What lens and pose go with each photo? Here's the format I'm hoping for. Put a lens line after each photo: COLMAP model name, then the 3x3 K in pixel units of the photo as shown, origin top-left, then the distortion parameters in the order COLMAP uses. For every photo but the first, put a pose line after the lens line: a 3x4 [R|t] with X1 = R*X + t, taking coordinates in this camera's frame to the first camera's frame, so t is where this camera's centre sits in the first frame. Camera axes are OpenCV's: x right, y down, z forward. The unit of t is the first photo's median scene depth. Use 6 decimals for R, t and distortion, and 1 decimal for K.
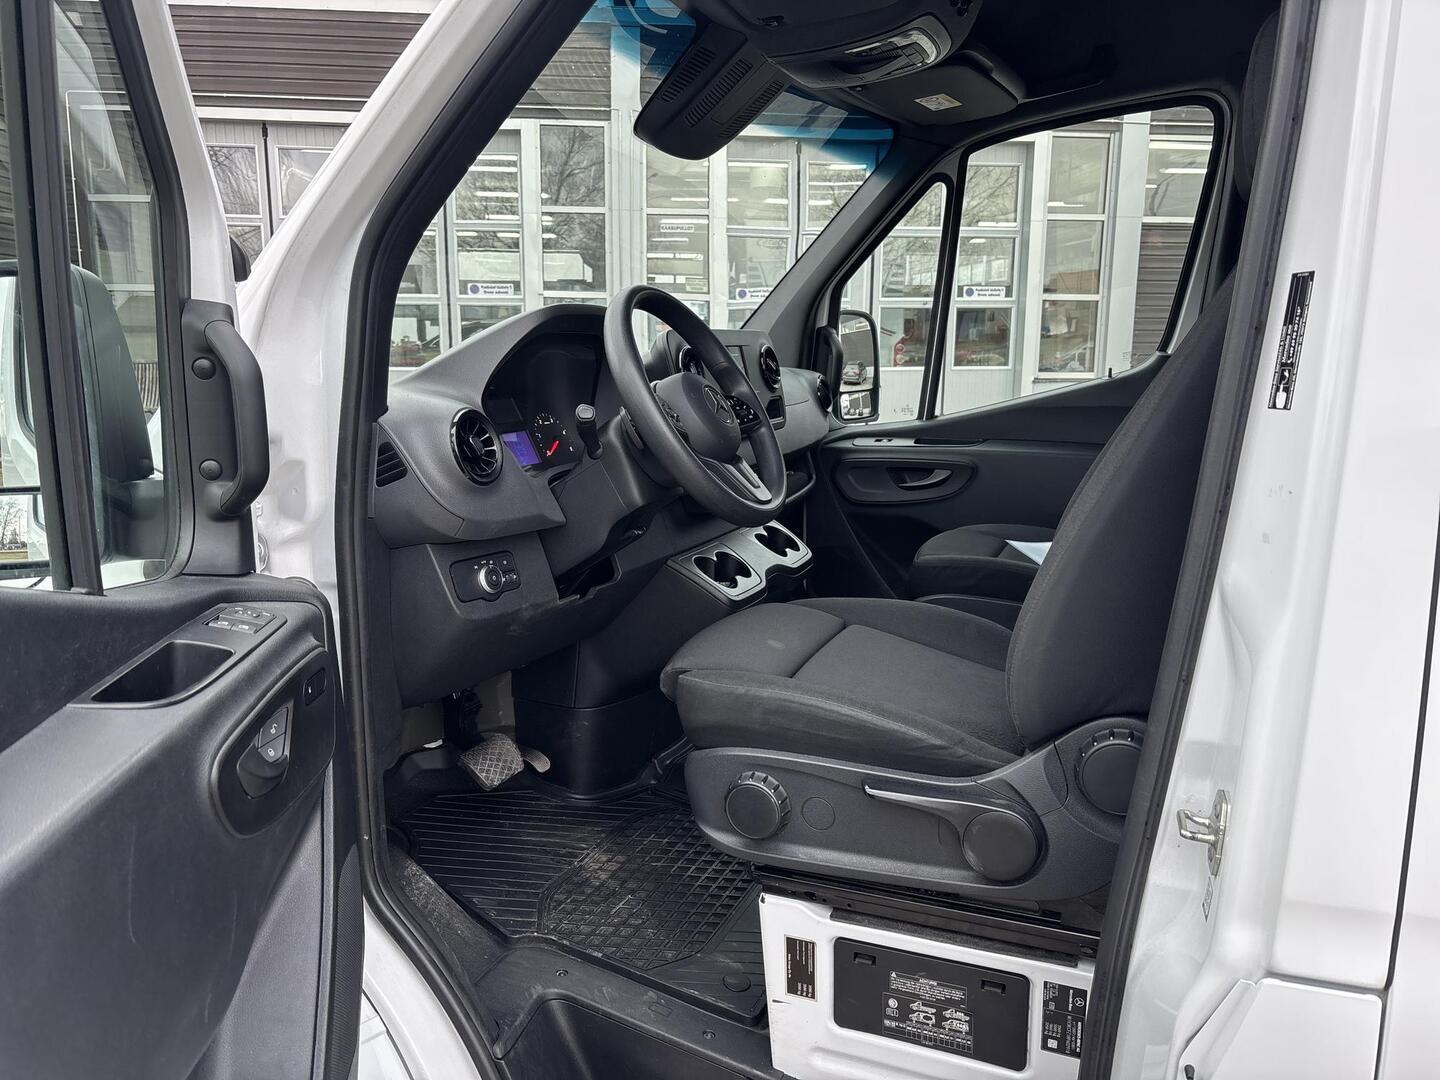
lens RADIAL K [[1097.2, 0, 711.7], [0, 1097.2, 538.6], [0, 0, 1]] dist [0.028193, -0.076467]
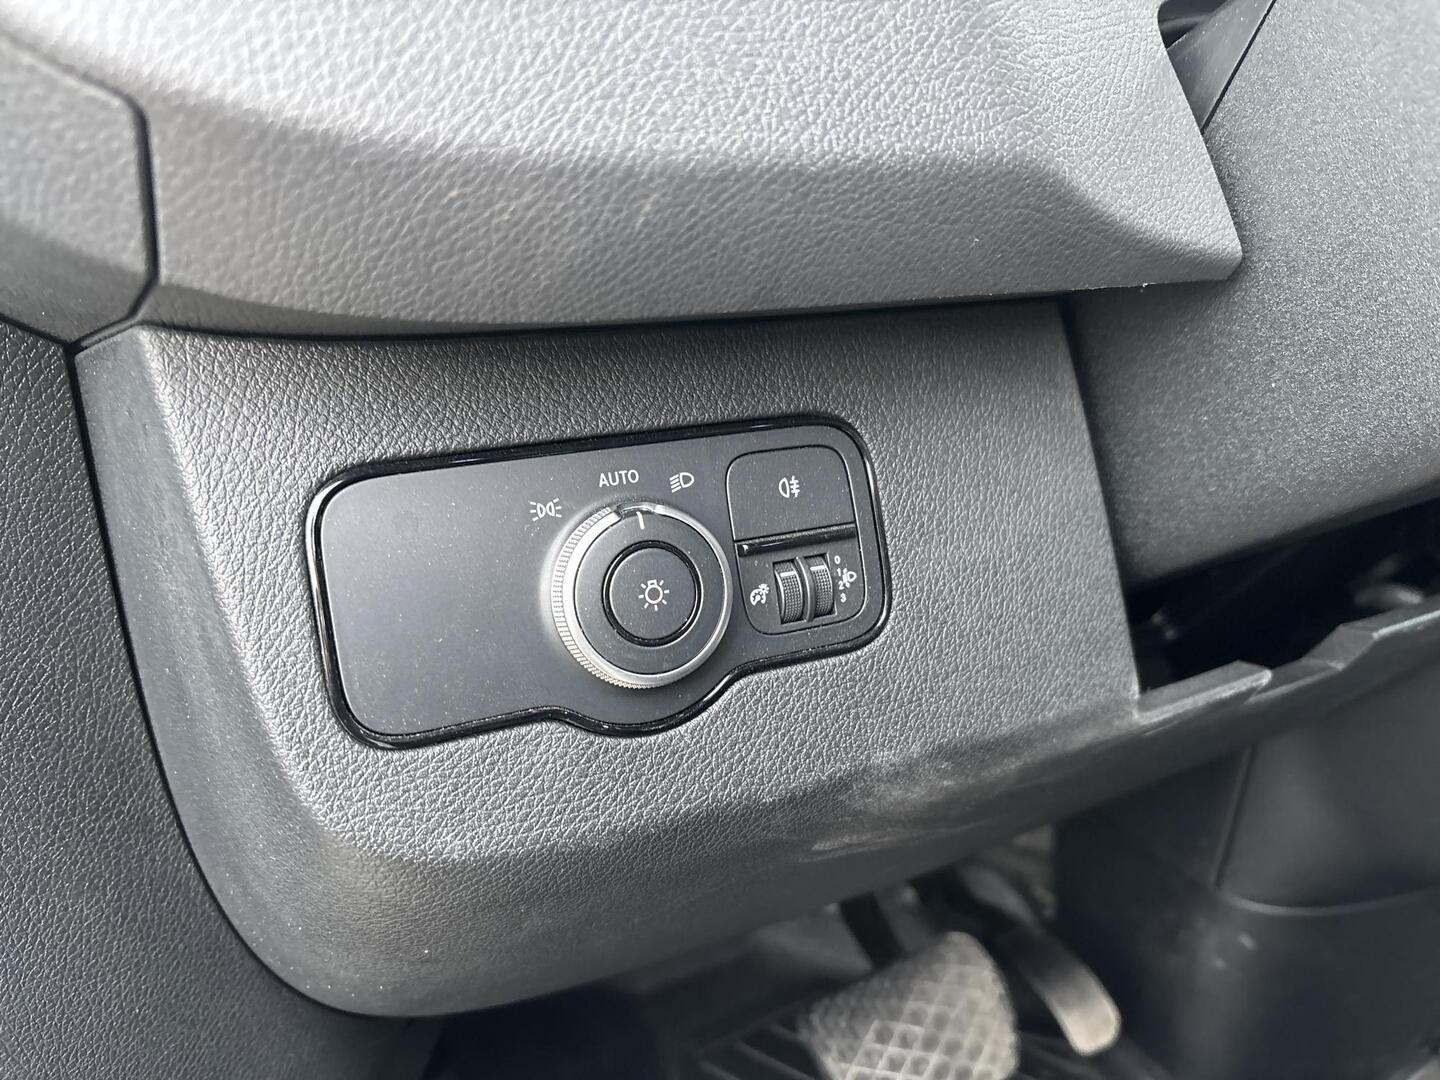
lens RADIAL K [[1085.8, 0, 727.5], [0, 1085.8, 539.6], [0, 0, 1]] dist [0.046082, -0.068356]
pose [[0.816664, 0.163955, -0.553333, -0.115553], [-0.080914, 0.981854, 0.171507, 0.001601], [0.571412, -0.095291, 0.815112, 0.950676]]
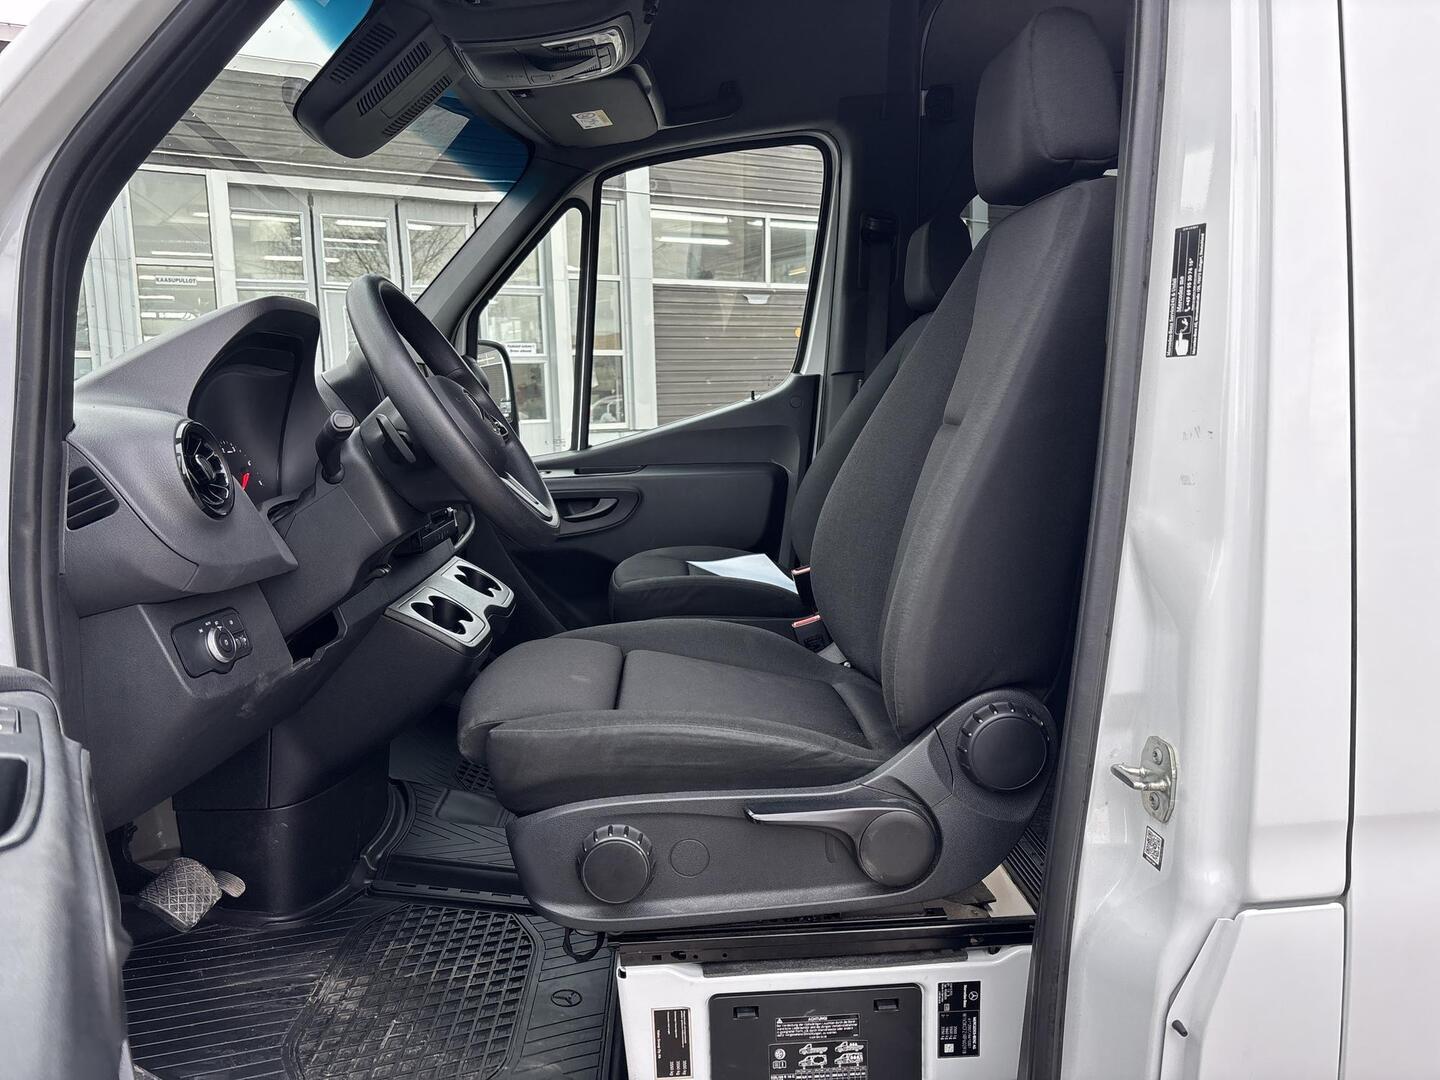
lens RADIAL K [[1091.8, 0, 718.8], [0, 1091.8, 523.2], [0, 0, 1]] dist [0.026679, -0.055905]
pose [[0.902625, -0.077832, 0.423331, -0.220148], [0.106900, 0.993236, -0.045319, 0.026386], [-0.416941, 0.086160, 0.904841, 0.169801]]
